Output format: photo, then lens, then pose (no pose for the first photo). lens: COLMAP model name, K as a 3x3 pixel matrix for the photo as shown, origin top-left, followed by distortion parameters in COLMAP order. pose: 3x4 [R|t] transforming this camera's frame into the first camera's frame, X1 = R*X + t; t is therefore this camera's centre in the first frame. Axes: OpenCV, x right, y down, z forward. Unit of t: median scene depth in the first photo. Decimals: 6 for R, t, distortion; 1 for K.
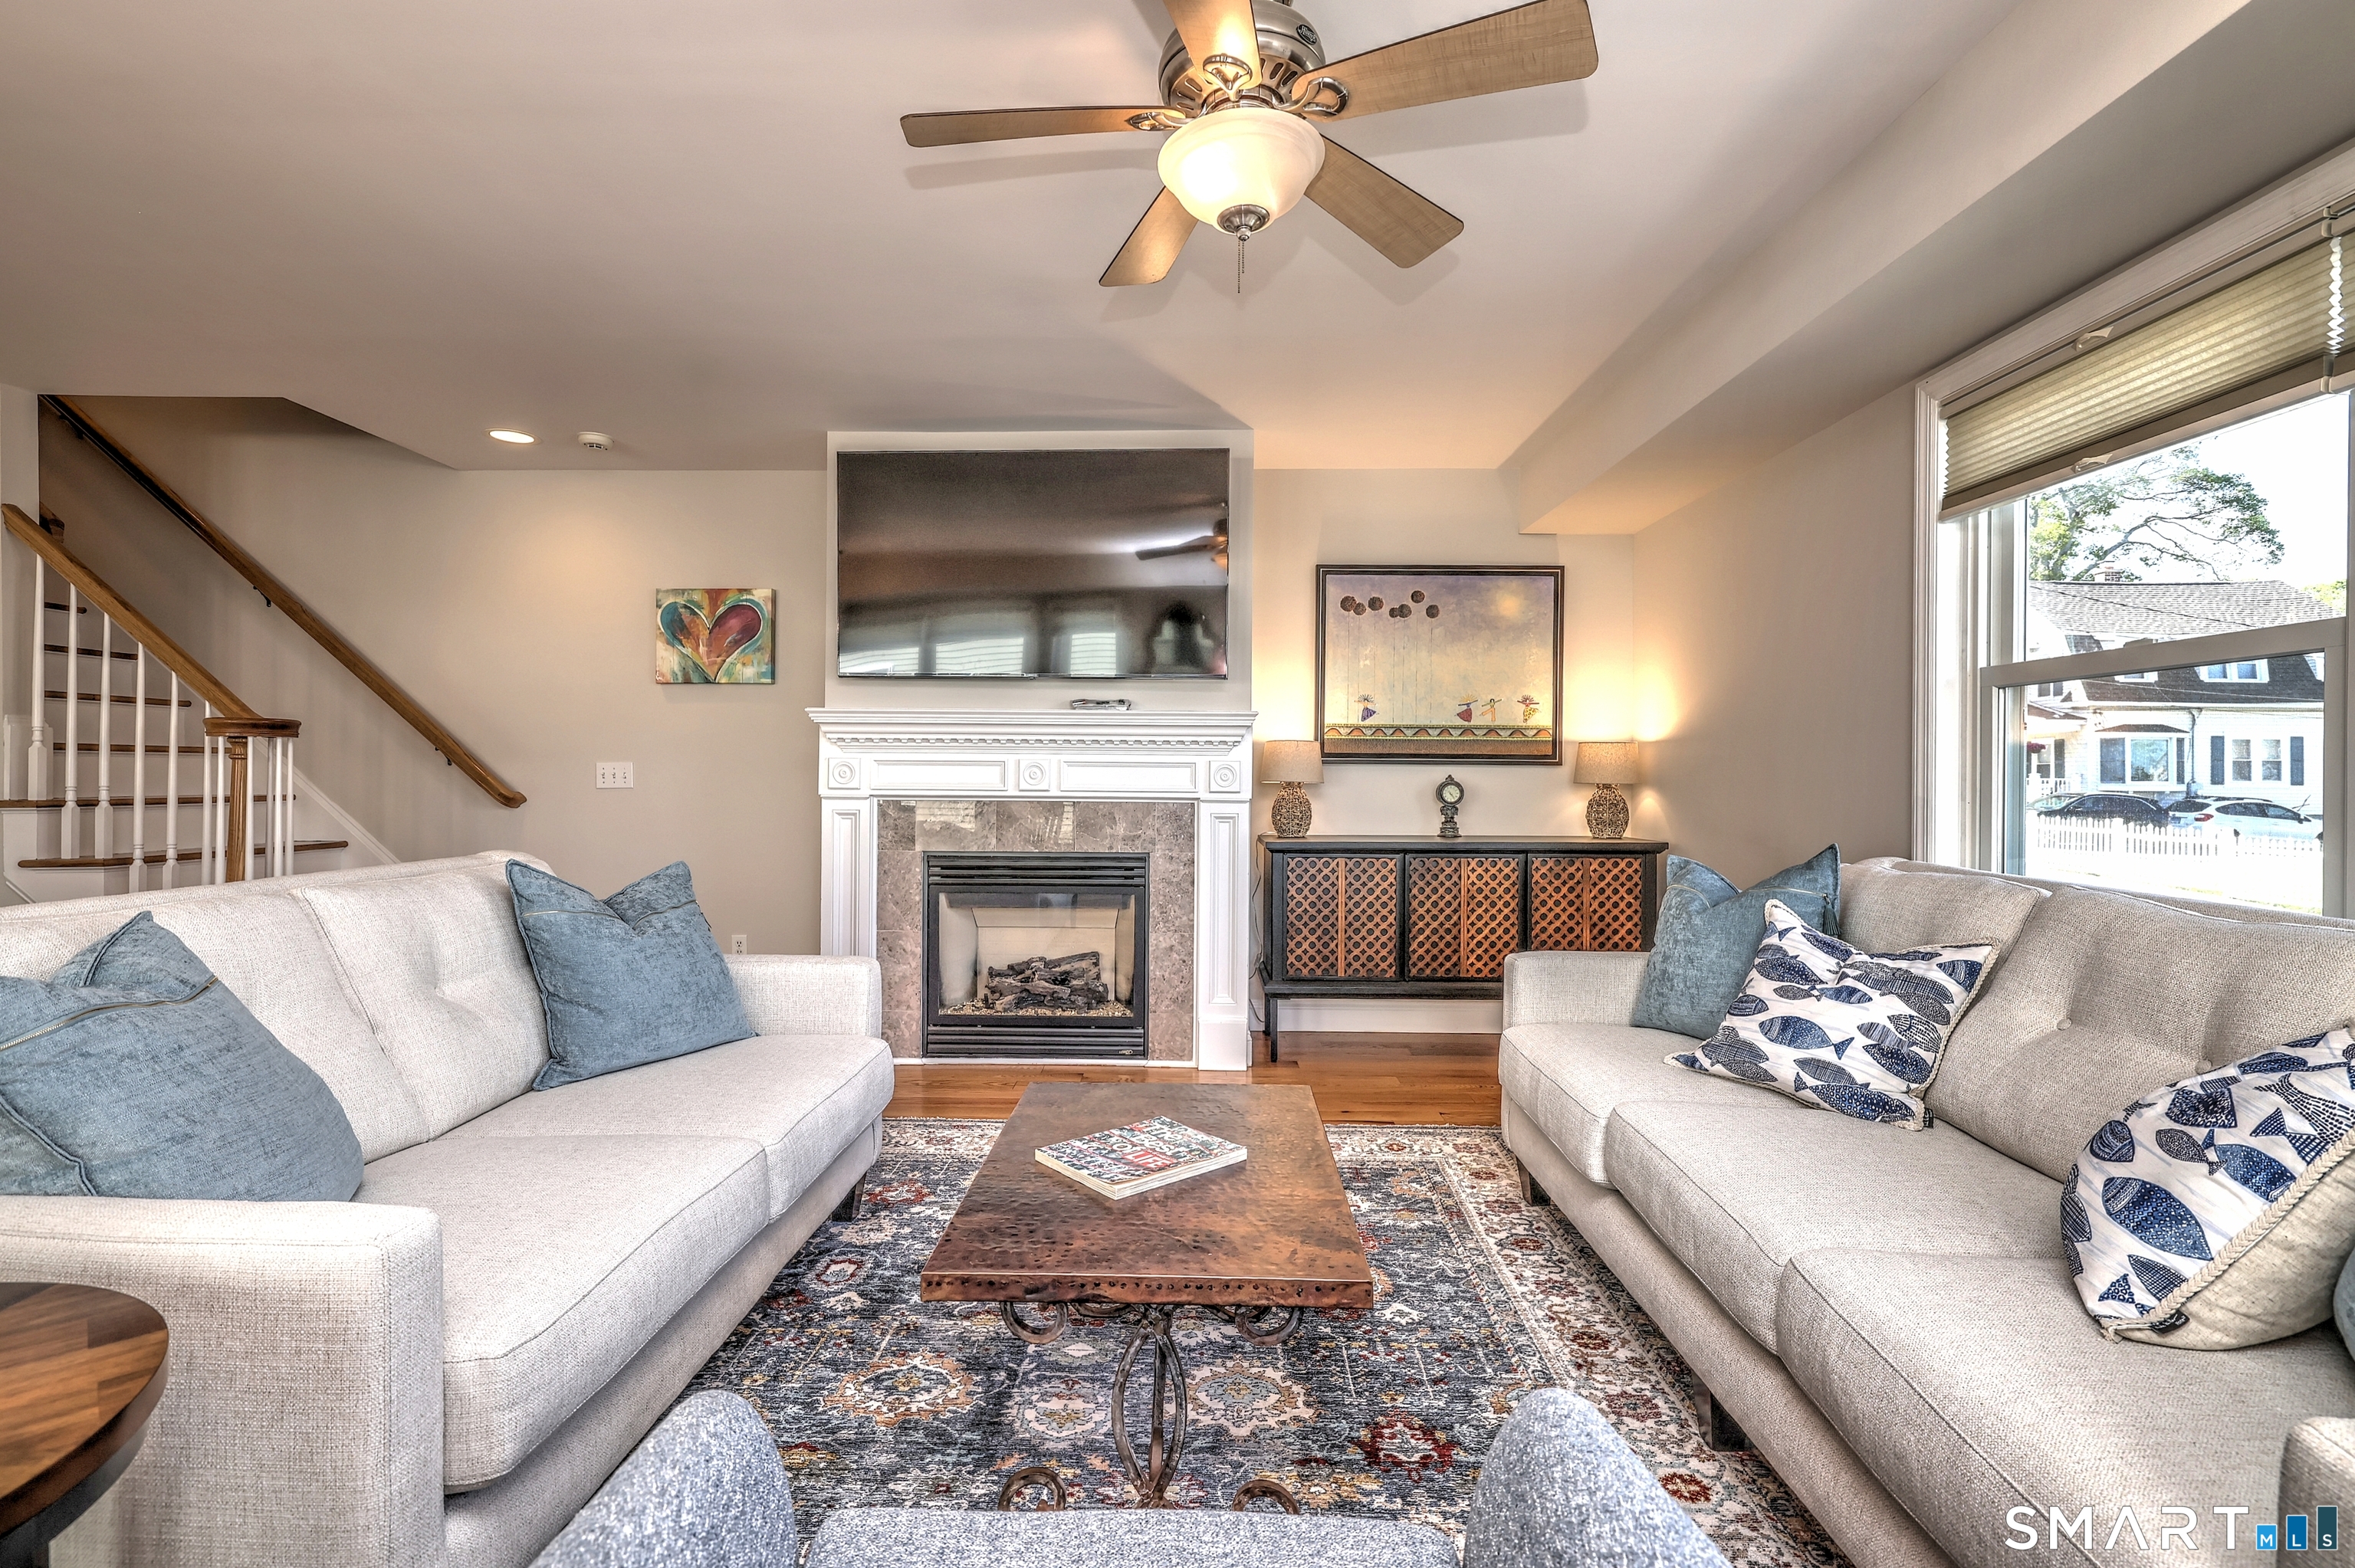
lens RADIAL K [[1098.8, 0, 1154.9], [0, 1098.8, 774.2], [0, 0, 1]] dist [0.004570, 0.000766]
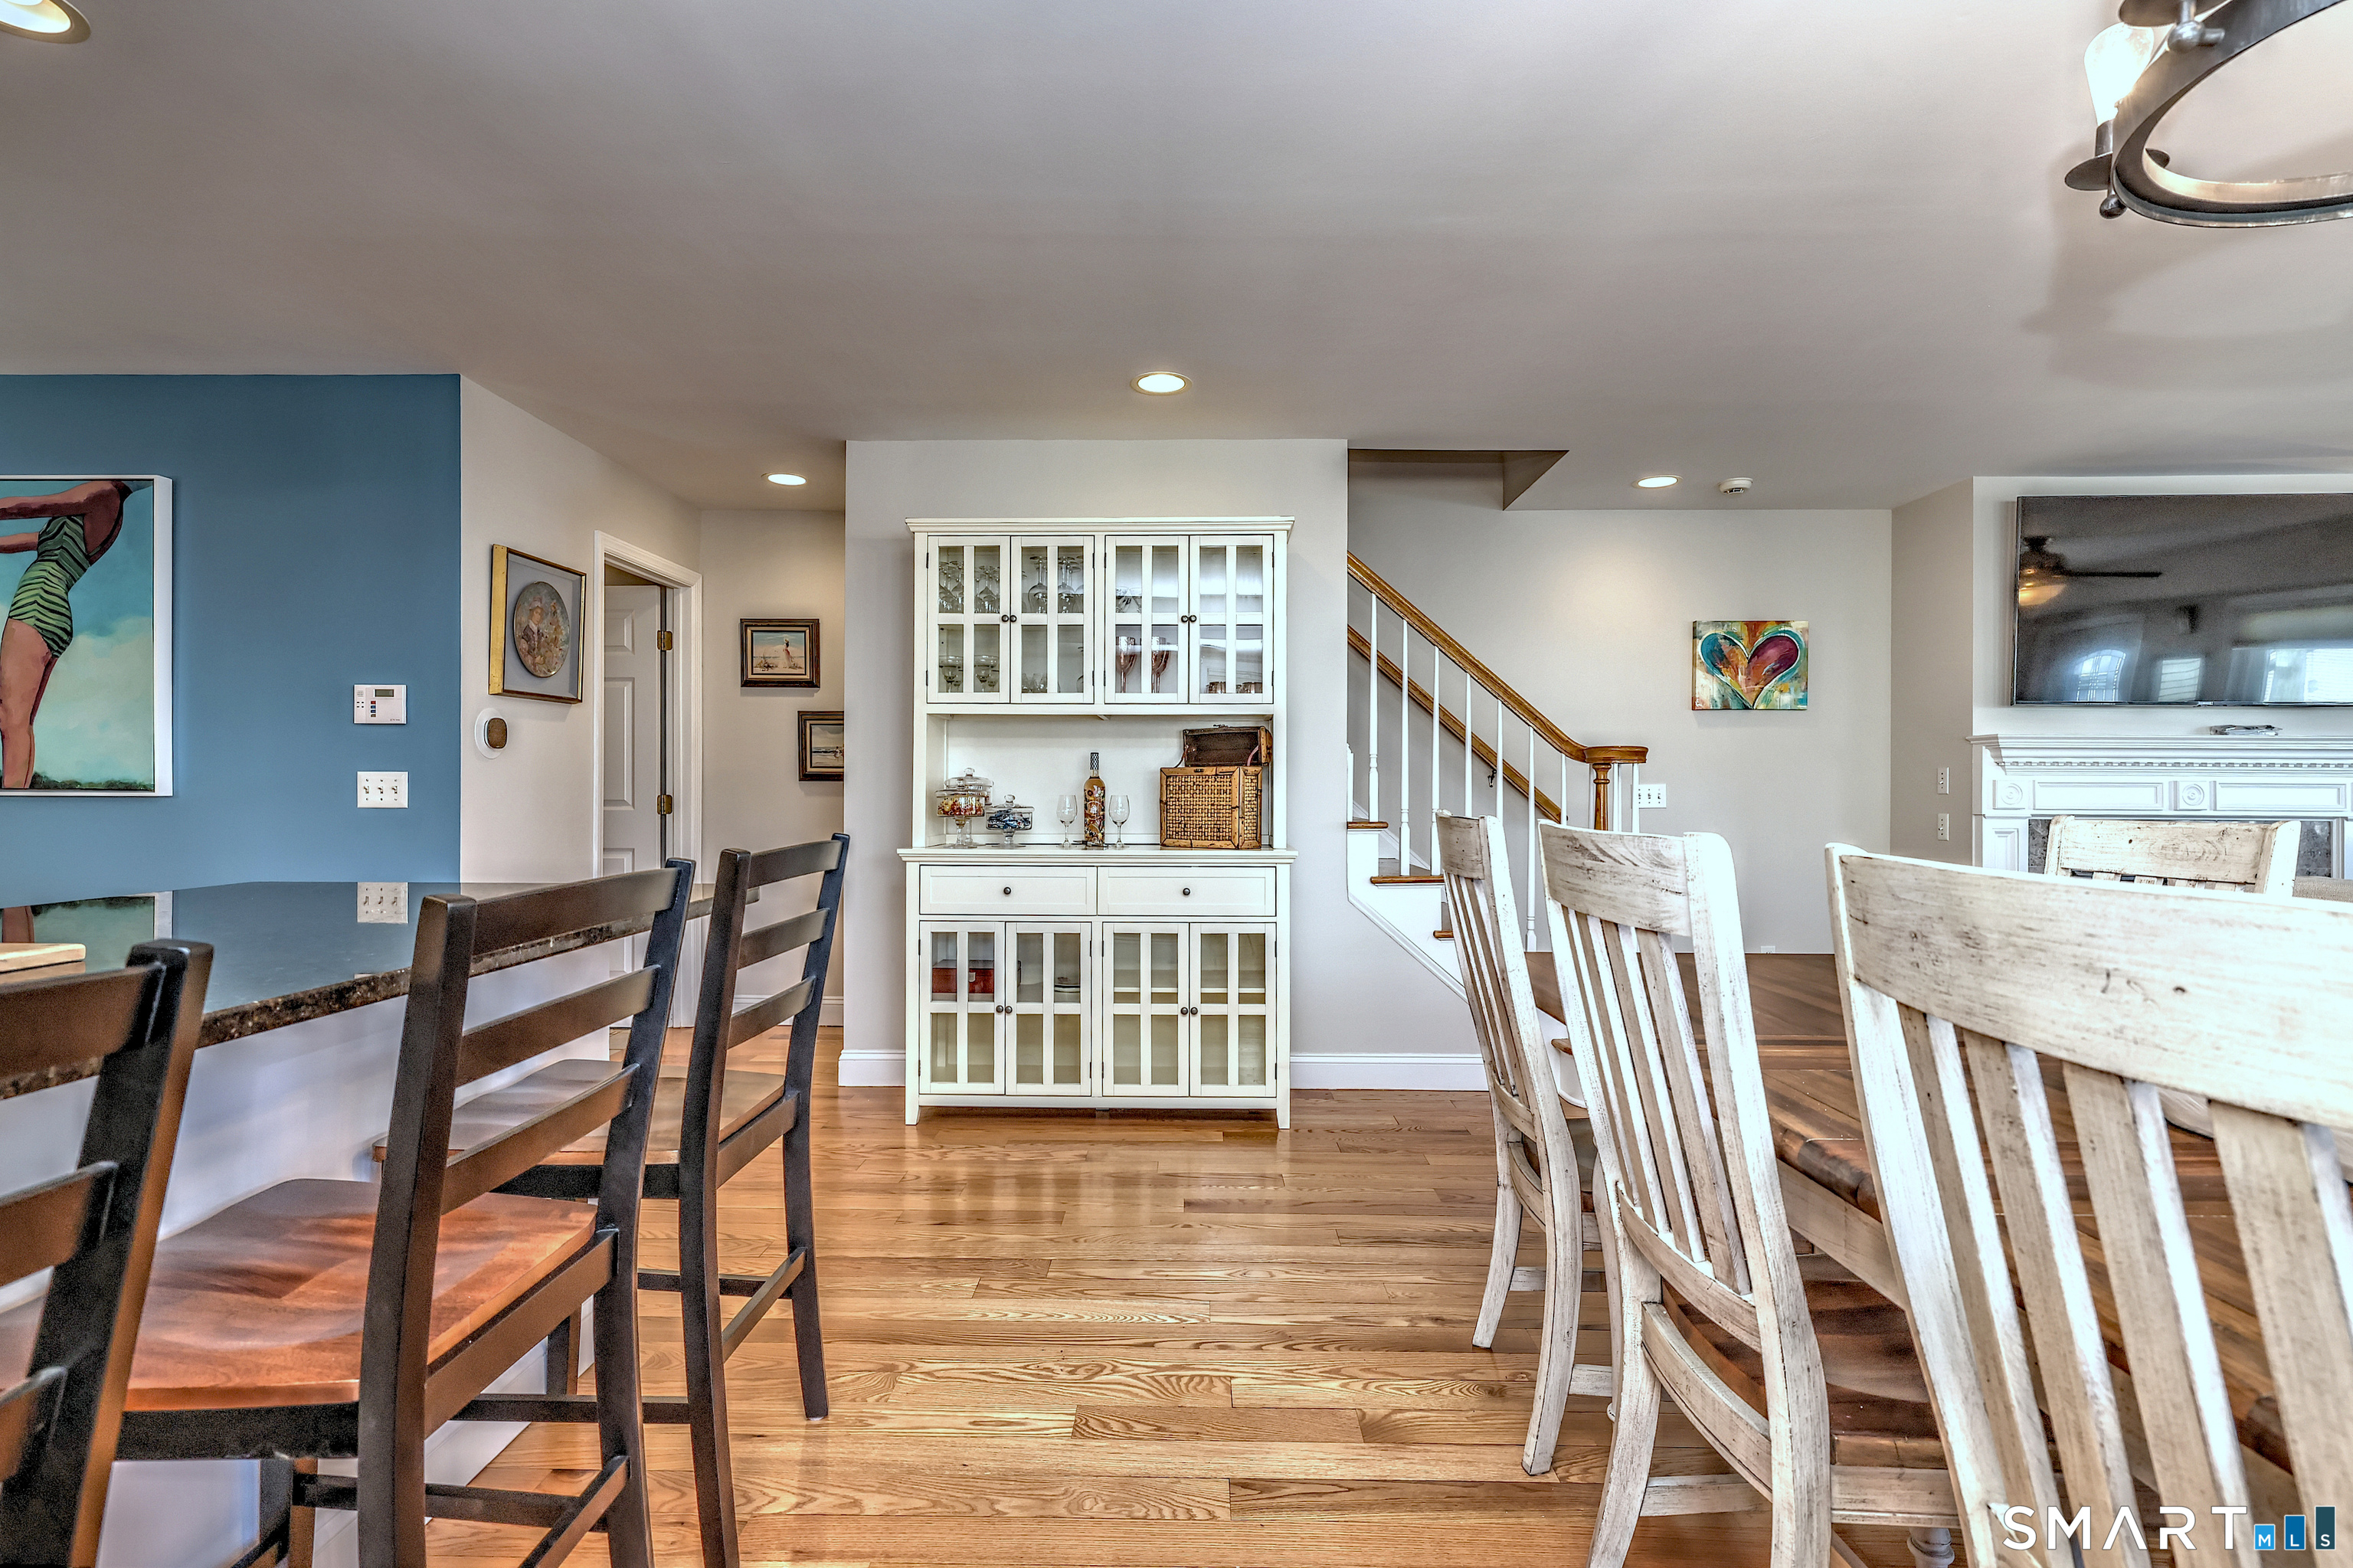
lens RADIAL K [[1096.4, 0, 1176.5], [0, 1096.4, 784.0], [0, 0, 1]] dist [0.002029, -0.000390]
pose [[0.999988, -0.003152, -0.003748, -1.063498], [0.003146, 0.999994, -0.001364, -0.011573], [0.003752, 0.001352, 0.999992, -0.075962]]
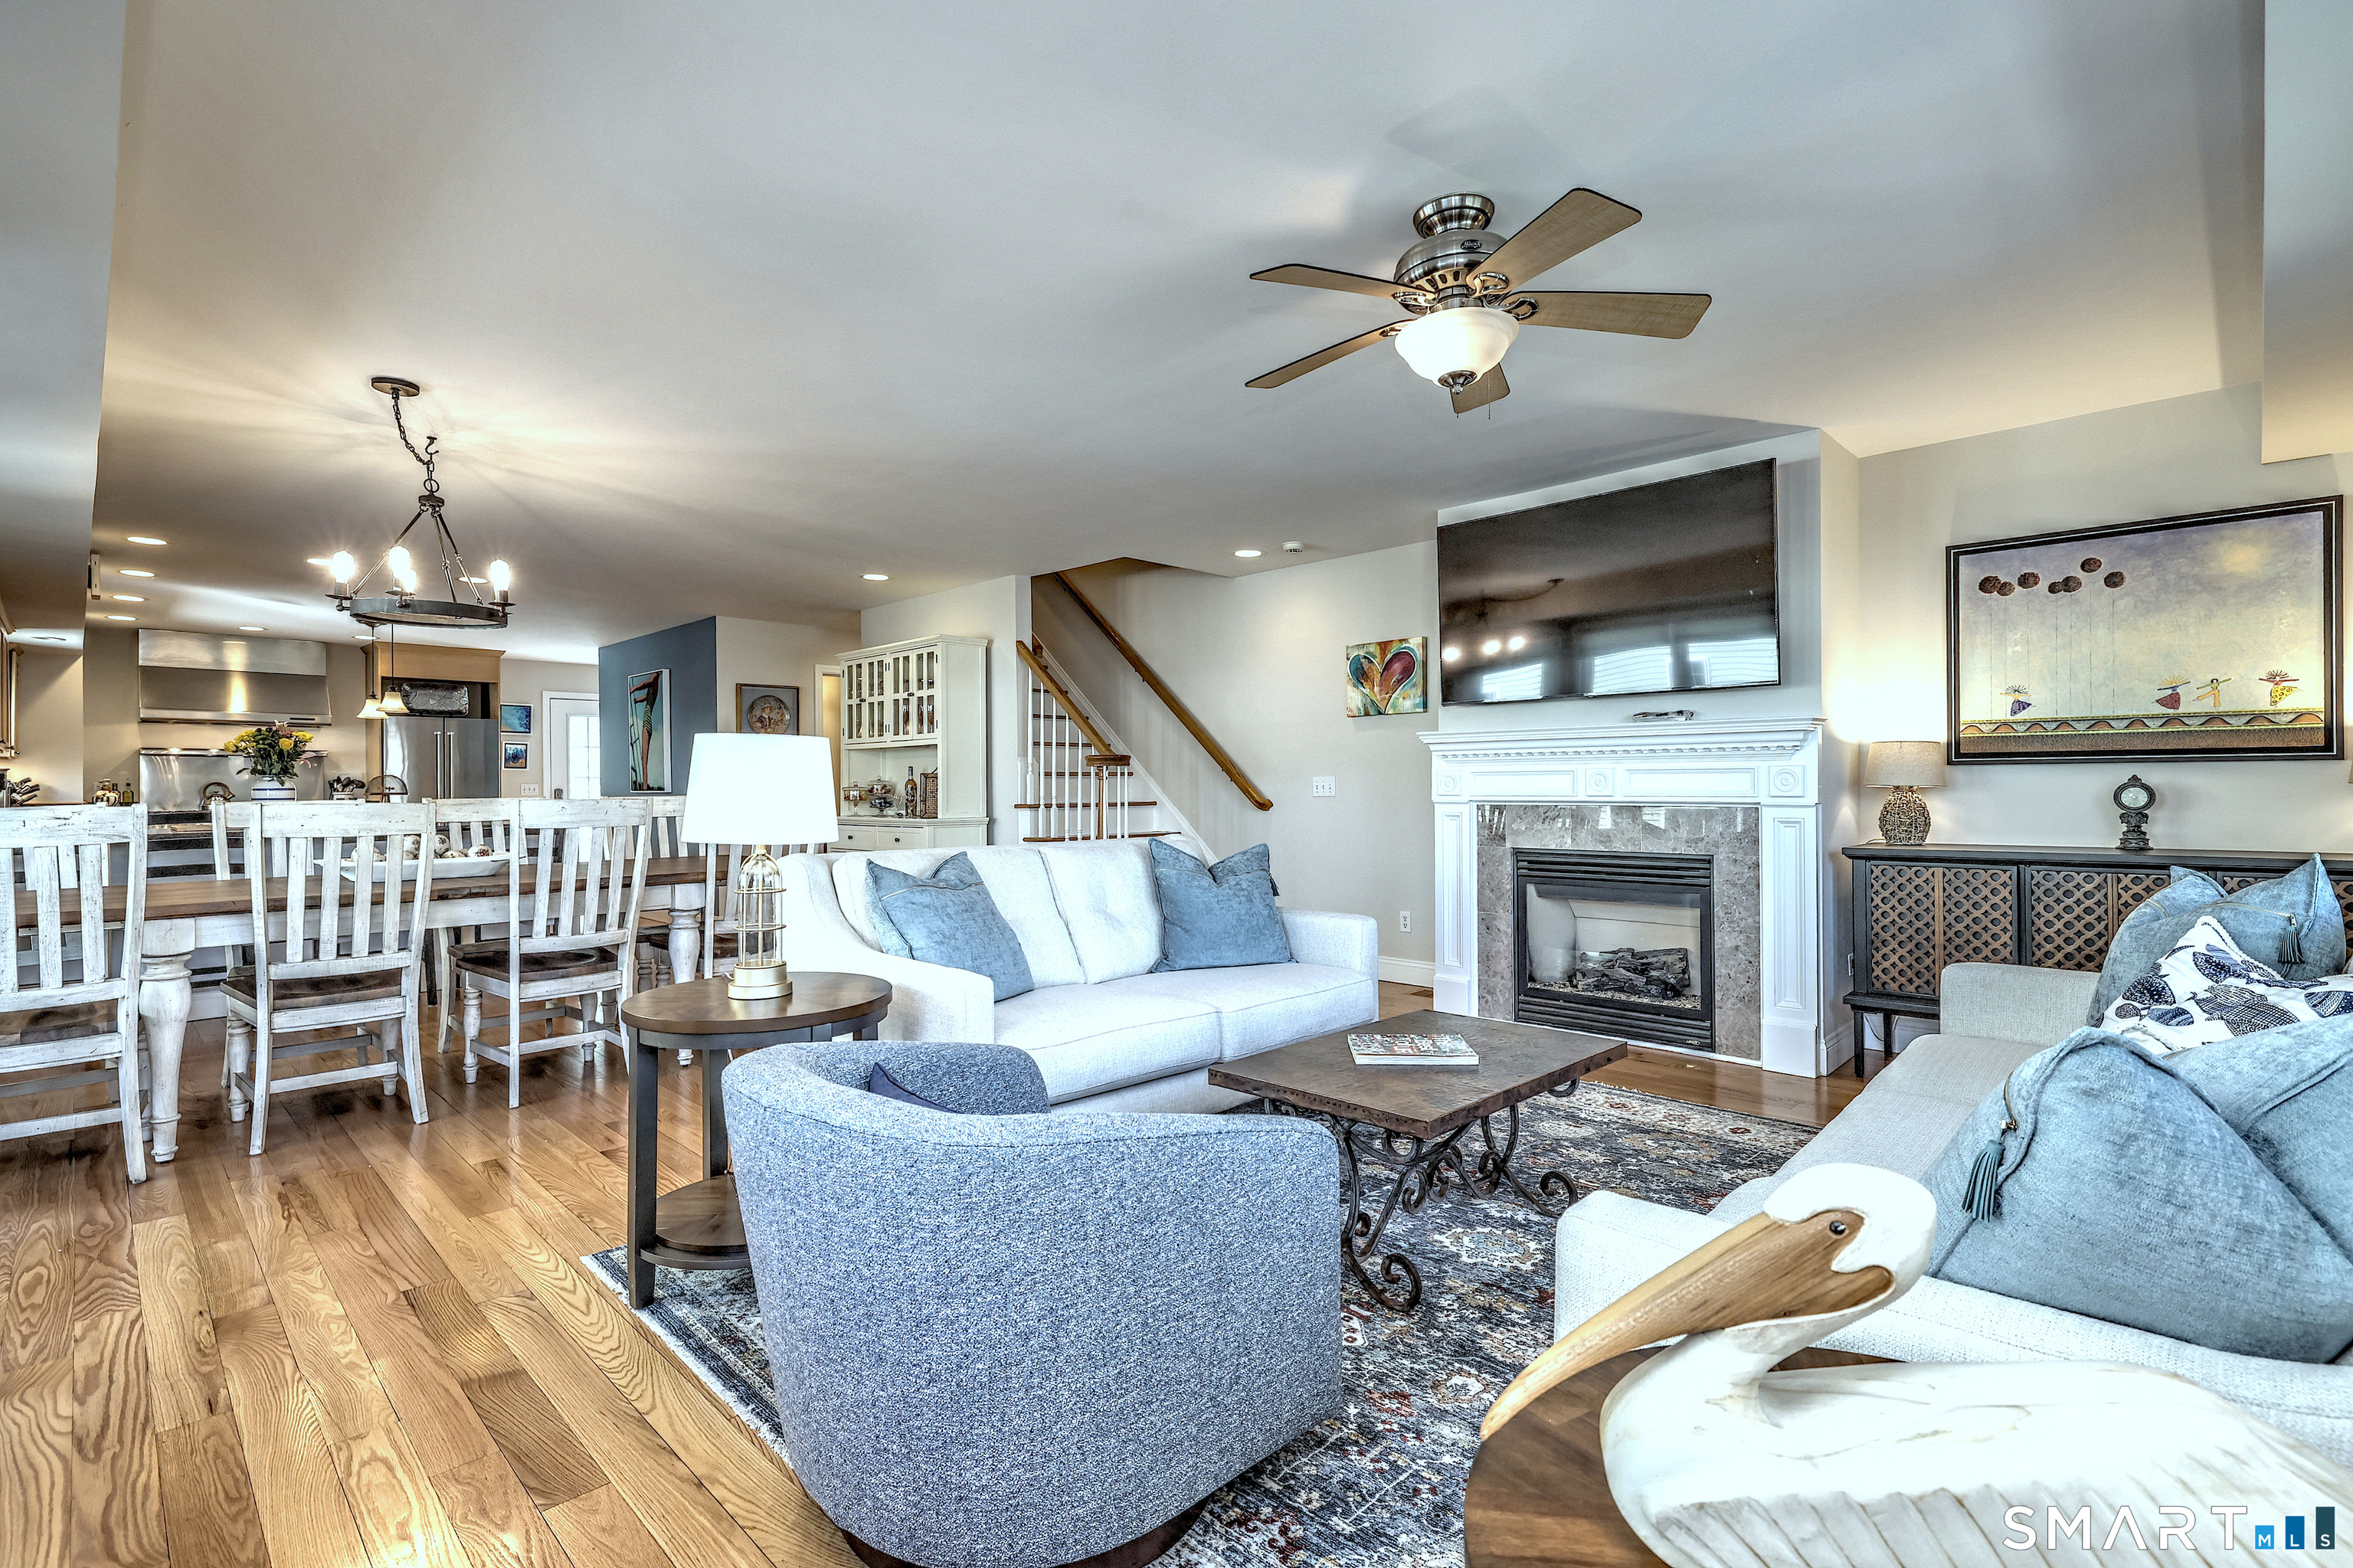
lens RADIAL K [[1085.4, 0, 1176.5], [0, 1085.4, 784.0], [0, 0, 1]] dist [-0.000517, -0.000027]
pose [[0.724685, -0.013207, -0.688954, 0.330613], [0.012702, 0.999902, -0.005808, 0.003264], [0.688964, -0.004542, 0.724782, -0.099511]]
